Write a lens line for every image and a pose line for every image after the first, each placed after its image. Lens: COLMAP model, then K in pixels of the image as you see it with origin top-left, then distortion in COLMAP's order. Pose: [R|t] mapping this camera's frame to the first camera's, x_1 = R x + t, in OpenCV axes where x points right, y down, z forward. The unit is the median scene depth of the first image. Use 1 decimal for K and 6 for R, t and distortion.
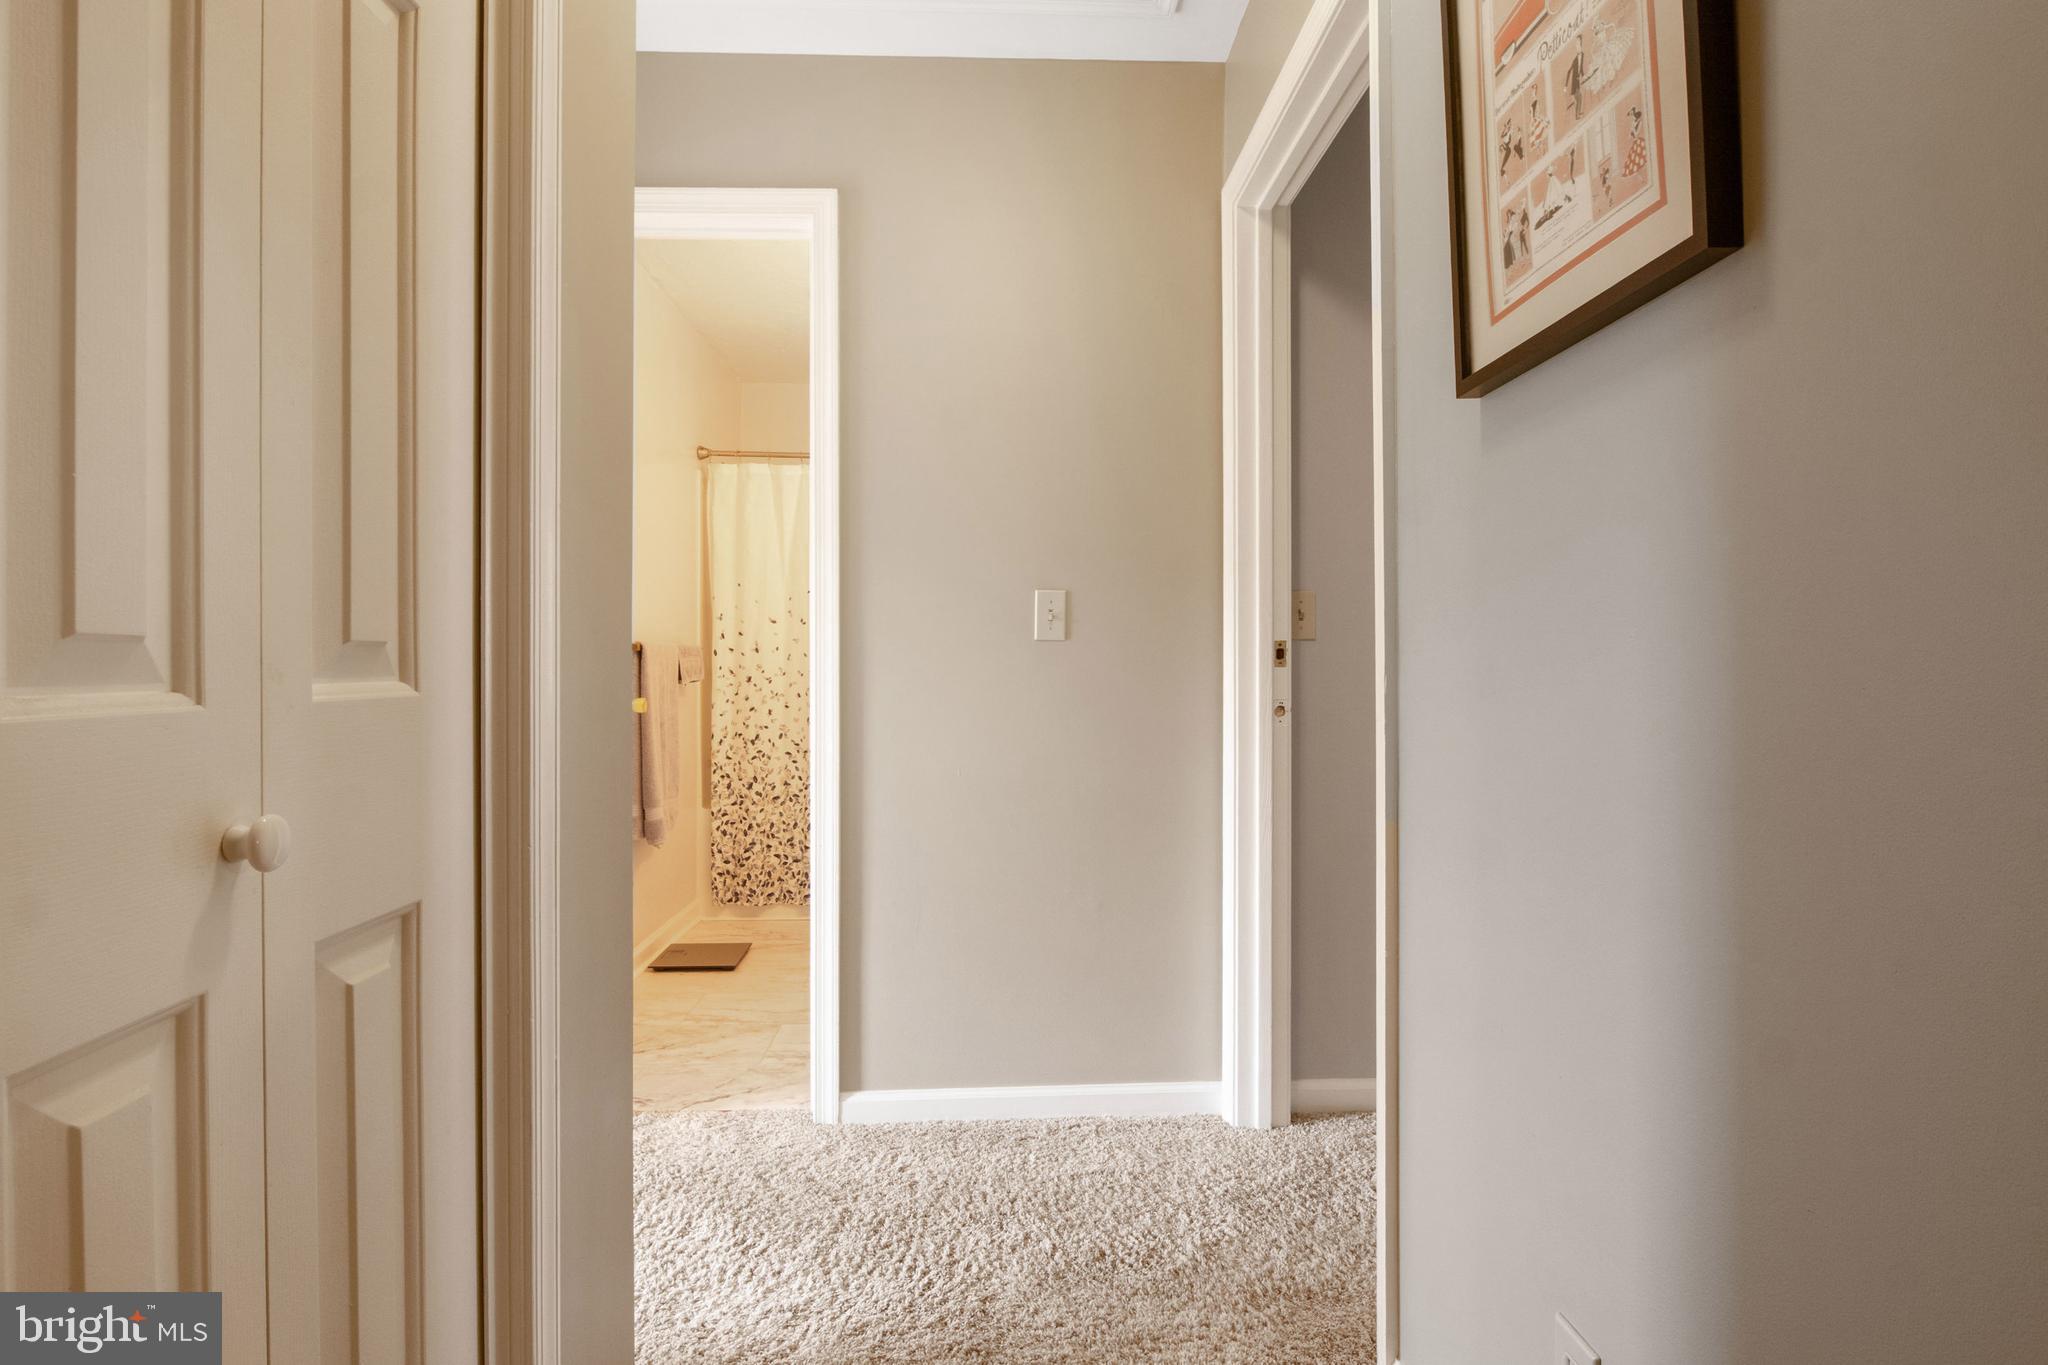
lens RADIAL K [[1035.5, 0, 1024.1], [0, 1035.5, 683.4], [0, 0, 1]] dist [-0.000957, -0.001016]
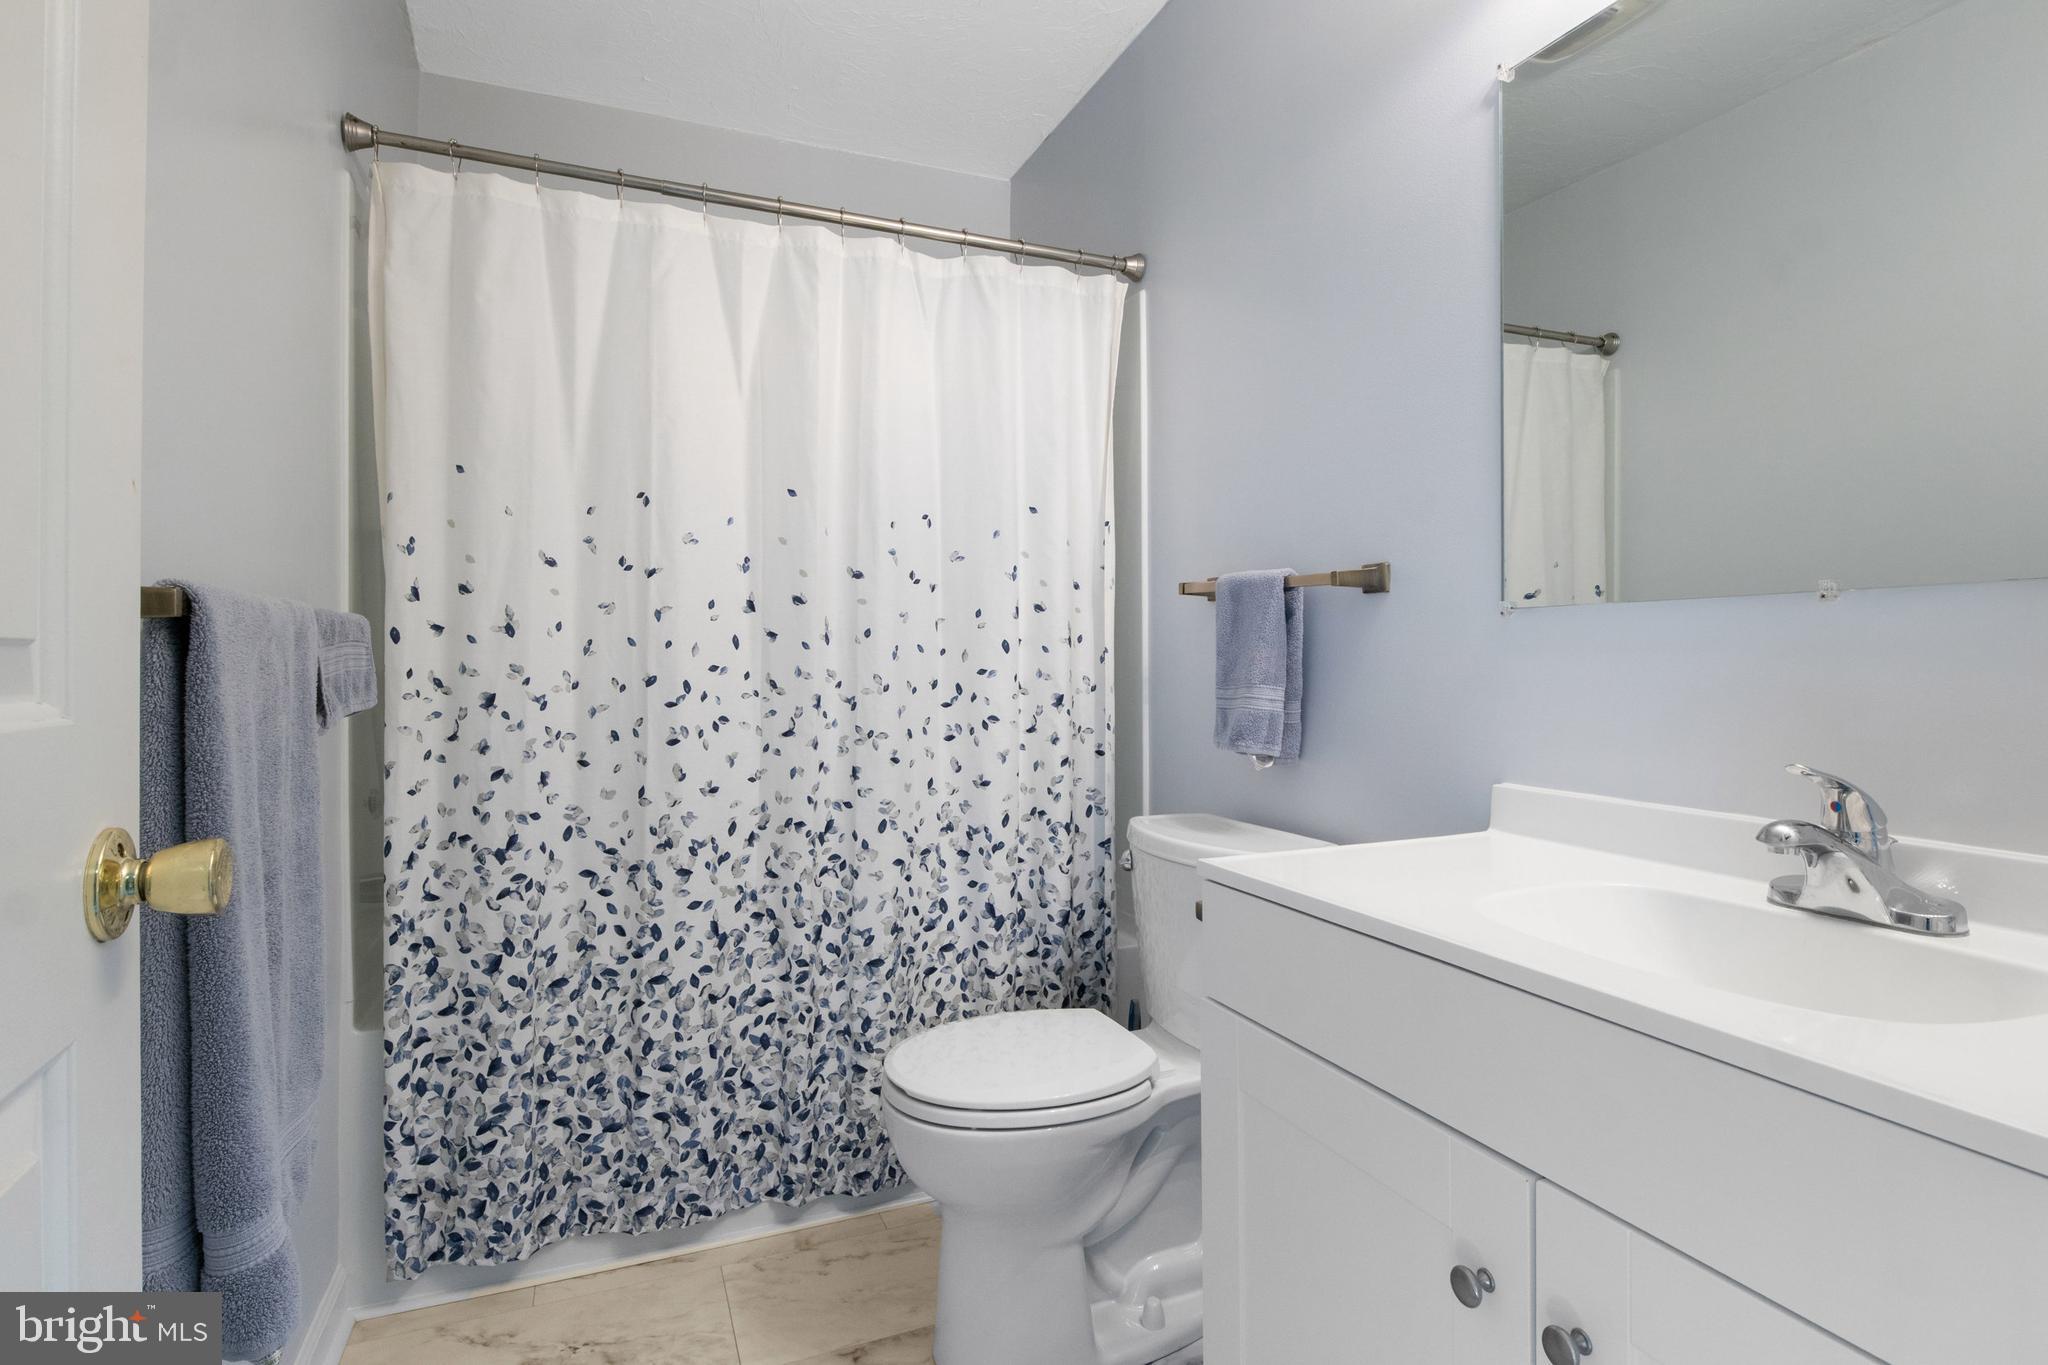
lens RADIAL K [[1035.5, 0, 1023.4], [0, 1035.5, 663.2], [0, 0, 1]] dist [-0.000957, -0.001016]
pose [[0.939855, -0.001396, 0.341572, -0.206990], [0.004355, 0.999959, -0.007896, -0.014661], [-0.341547, 0.008908, 0.939822, 0.544947]]
